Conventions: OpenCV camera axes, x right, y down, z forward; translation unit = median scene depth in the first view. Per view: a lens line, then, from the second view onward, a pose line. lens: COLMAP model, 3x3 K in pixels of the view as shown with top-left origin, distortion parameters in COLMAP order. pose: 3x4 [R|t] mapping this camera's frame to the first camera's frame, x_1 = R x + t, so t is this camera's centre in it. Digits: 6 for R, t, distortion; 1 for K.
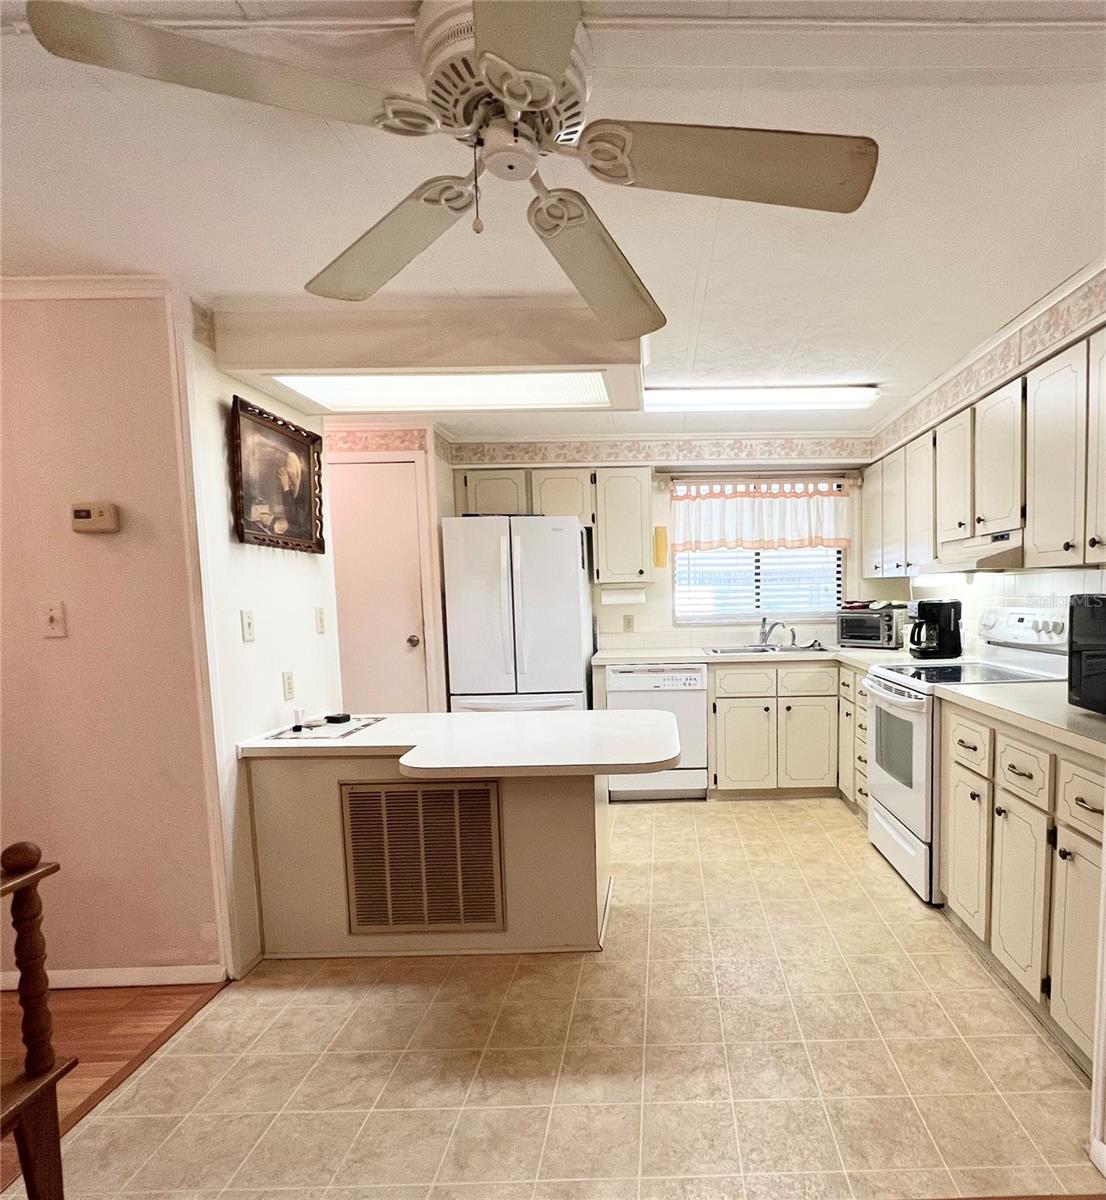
lens RADIAL K [[722.8, 0, 664.5], [0, 722.8, 652.6], [0, 0, 1]] dist [0.000526, -0.000319]
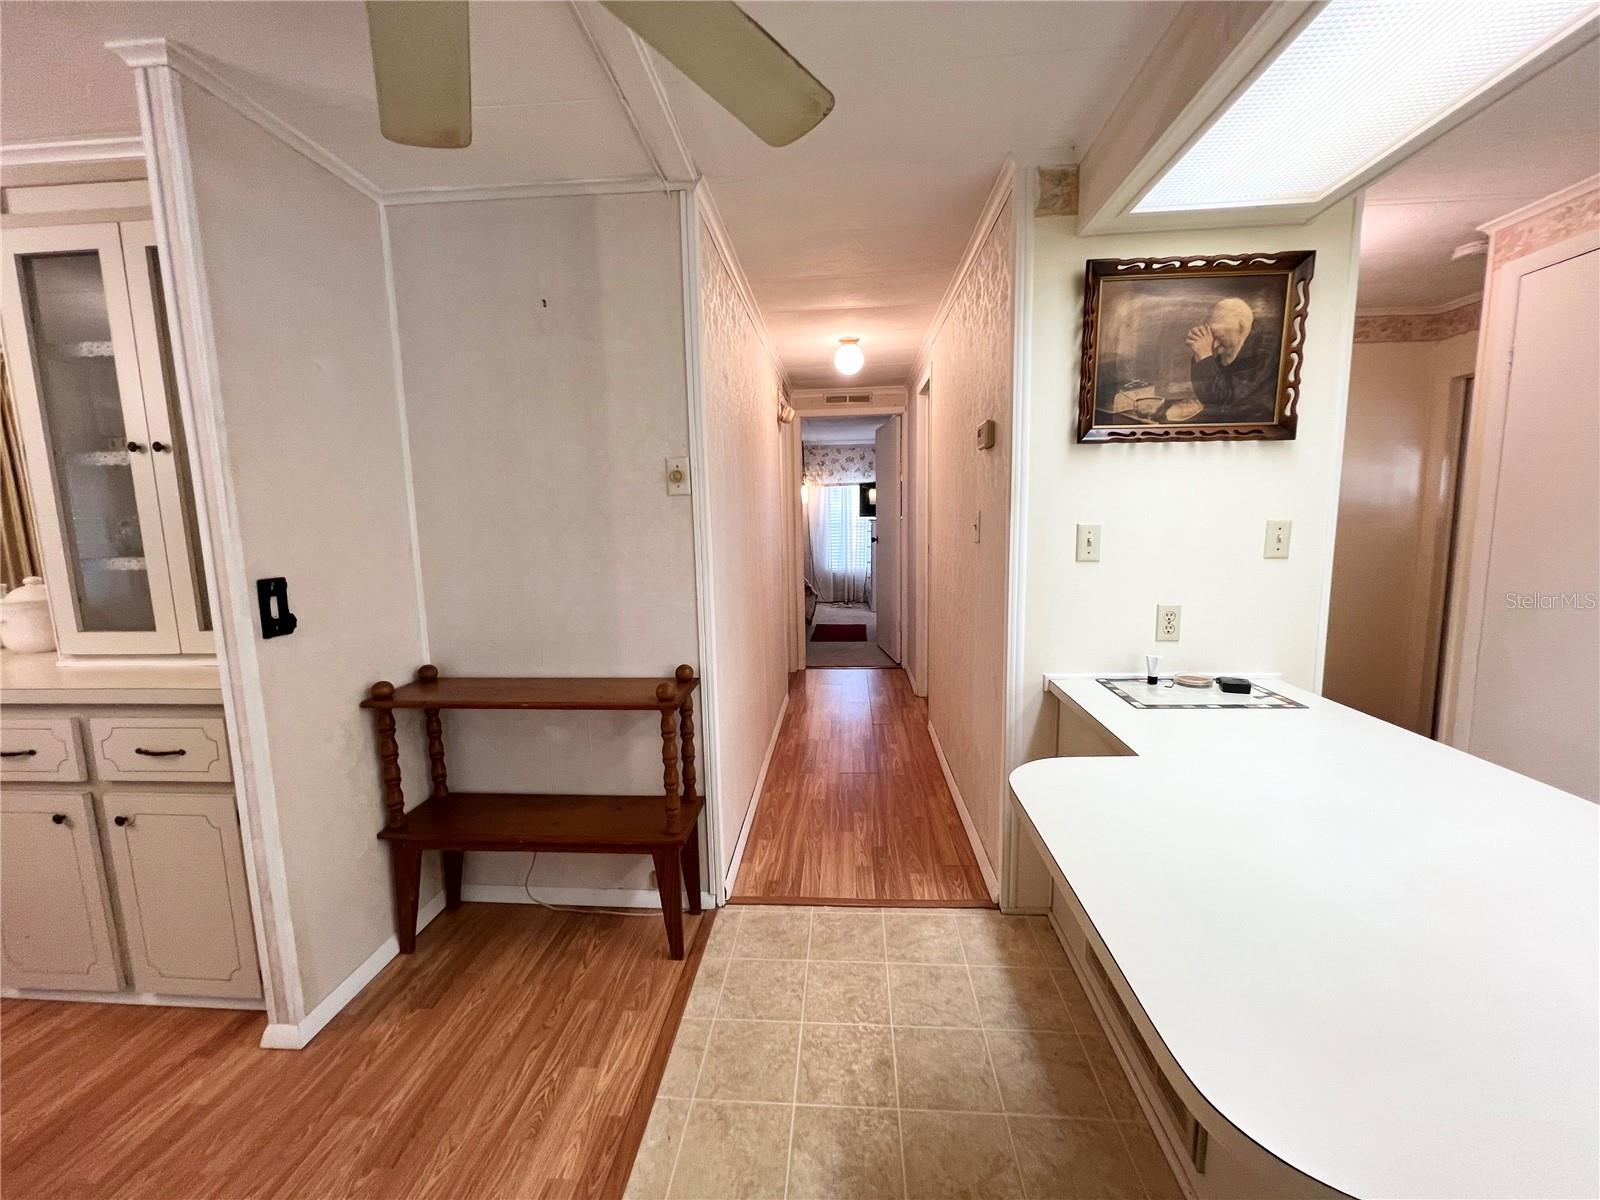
lens RADIAL K [[635.1, 0, 793.3], [0, 635.1, 595.5], [0, 0, 1]] dist [-0.001964, -0.000383]
pose [[-0.094261, 0.146487, -0.984711, 0.183744], [-0.061175, 0.986394, 0.152594, -0.065369], [0.993666, 0.074623, -0.084017, 0.699491]]
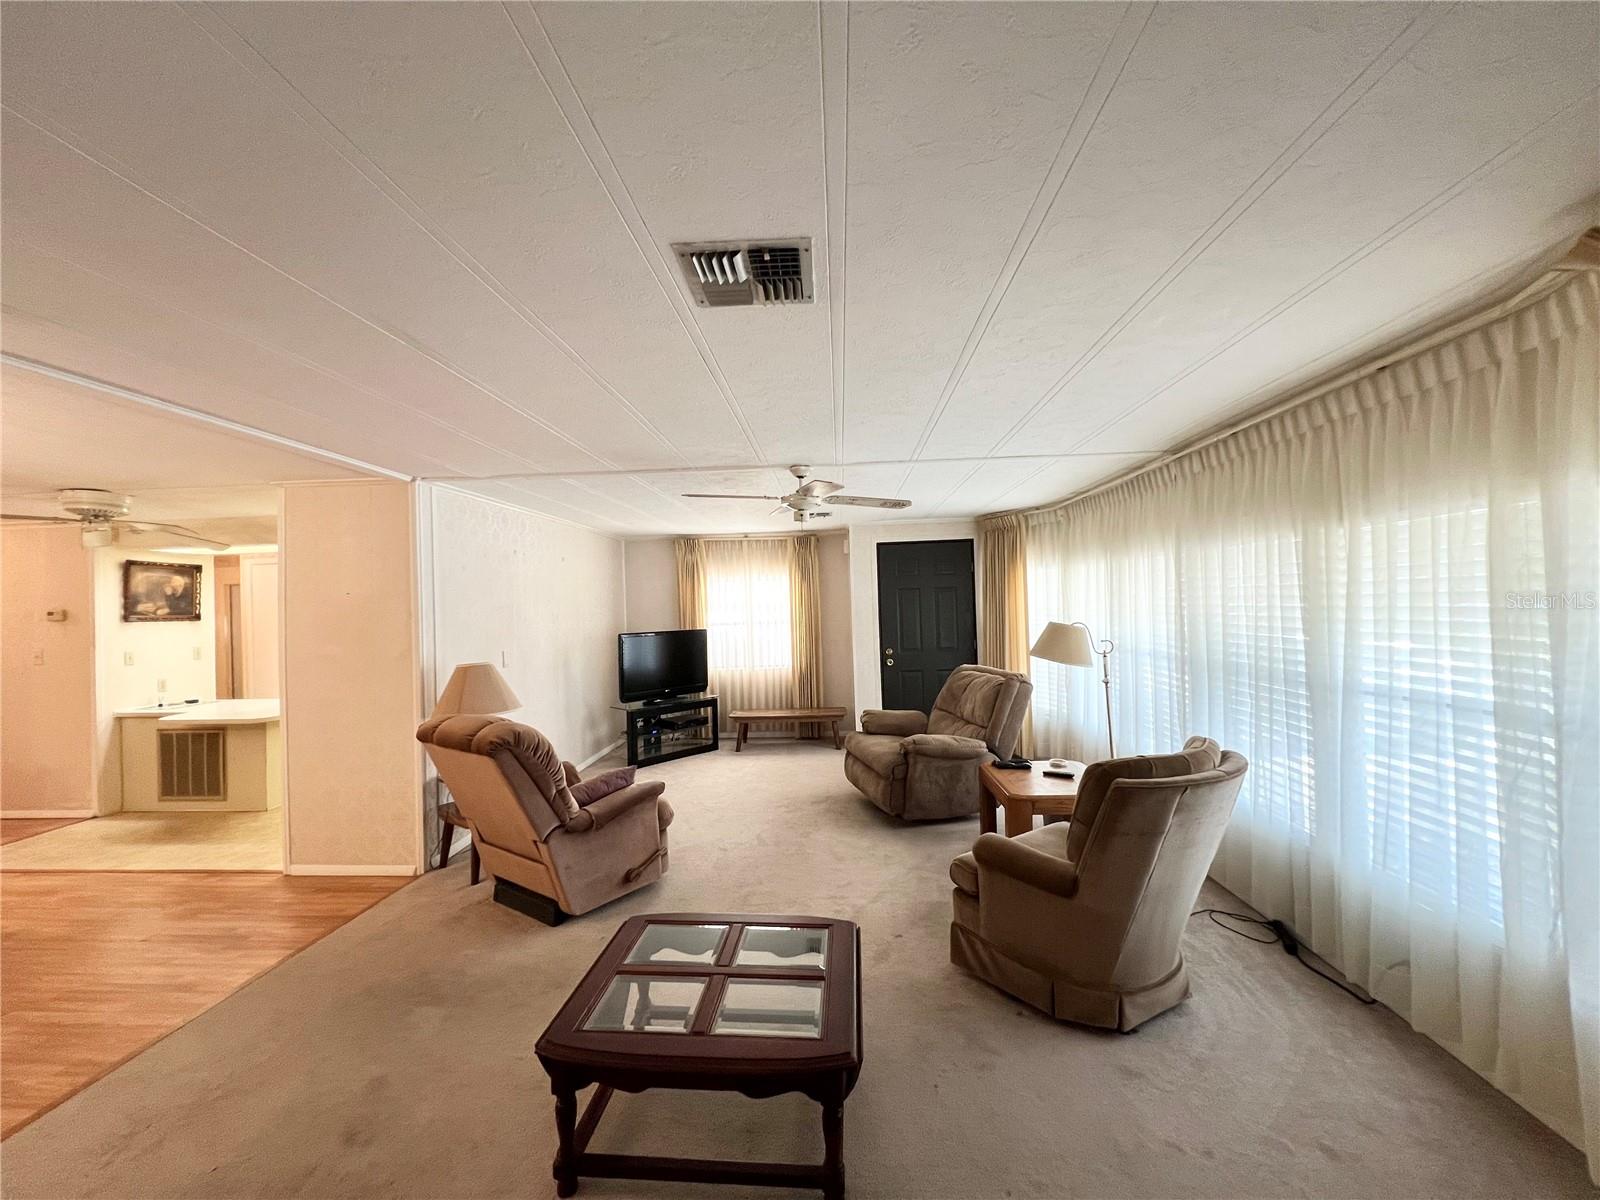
lens RADIAL K [[635.1, 0, 798.5], [0, 635.1, 591.4], [0, 0, 1]] dist [-0.001964, -0.000383]
pose [[0.996064, -0.011574, -0.087880, 1.611780], [0.002998, 0.995271, -0.097093, -0.044853], [0.088589, 0.096447, 0.991388, -0.760330]]
